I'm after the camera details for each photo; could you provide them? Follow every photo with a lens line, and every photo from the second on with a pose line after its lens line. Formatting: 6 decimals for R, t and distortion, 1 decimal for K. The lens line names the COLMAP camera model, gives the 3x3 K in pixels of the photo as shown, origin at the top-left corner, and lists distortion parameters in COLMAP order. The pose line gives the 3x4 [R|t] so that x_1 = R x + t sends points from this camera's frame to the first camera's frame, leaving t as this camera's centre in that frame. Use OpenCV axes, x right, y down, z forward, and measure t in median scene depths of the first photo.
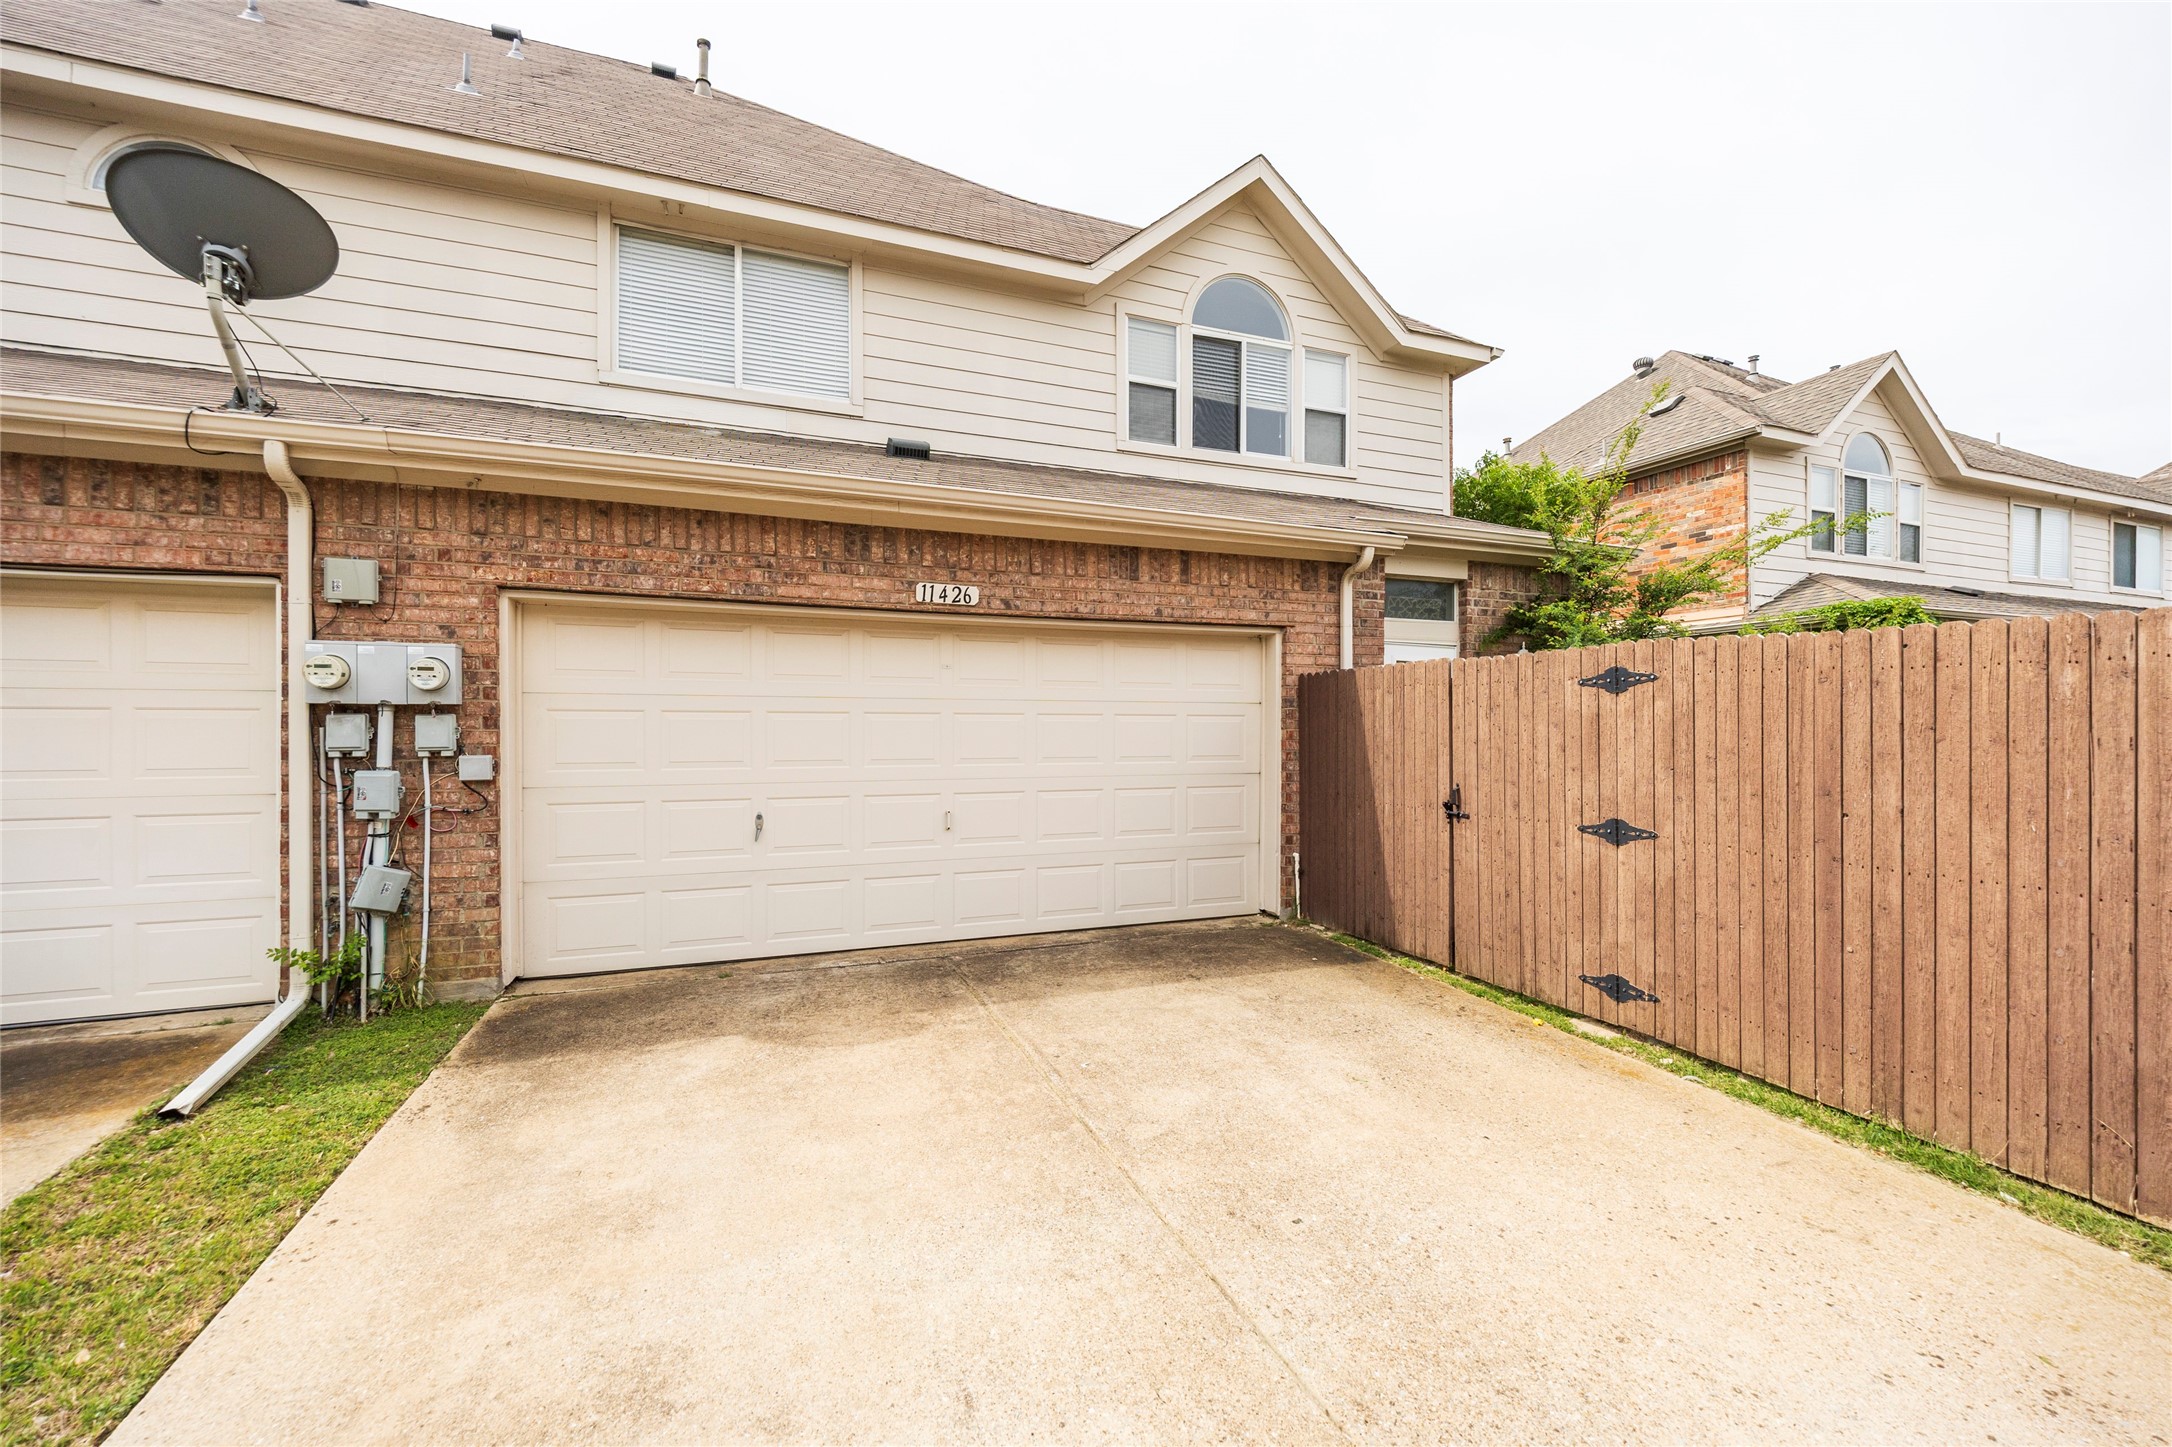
lens RADIAL K [[842.5, 0, 1086.1], [0, 842.5, 721.6], [0, 0, 1]] dist [-0.000975, -0.000051]
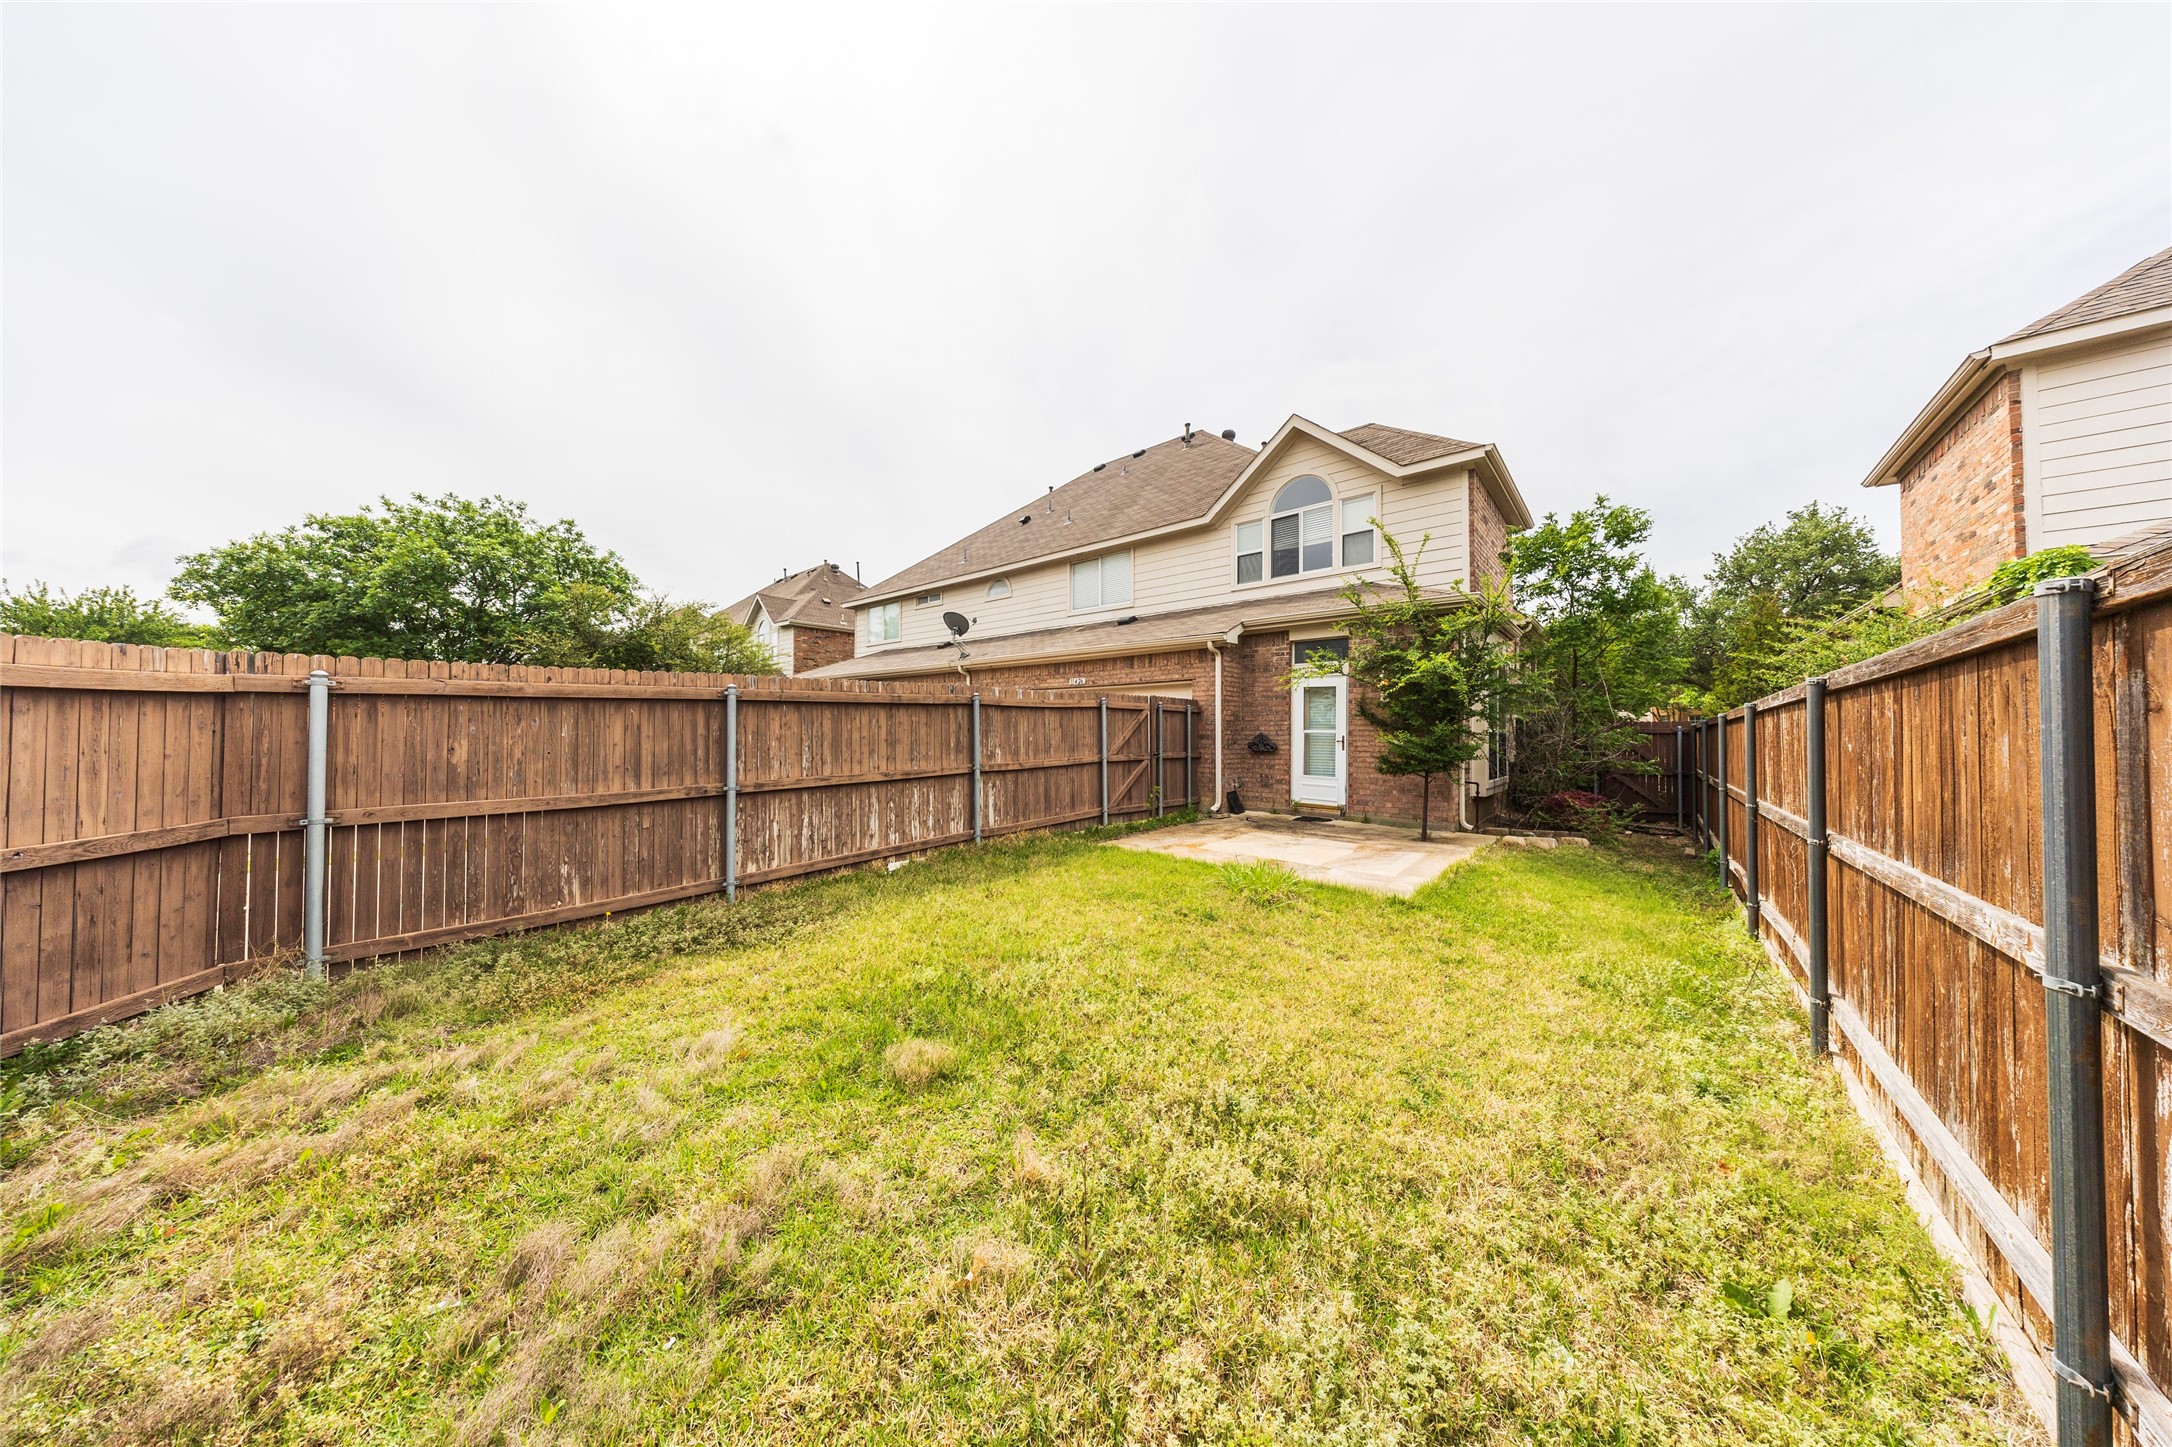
lens RADIAL K [[633.9, 0, 1082.0], [0, 633.9, 721.7], [0, 0, 1]] dist [-0.012137, 0.000757]
pose [[0.468767, -0.008447, -0.883282, 1.228126], [-0.002284, 0.999939, -0.010775, 0.015692], [0.883319, 0.007068, 0.468719, -0.051434]]
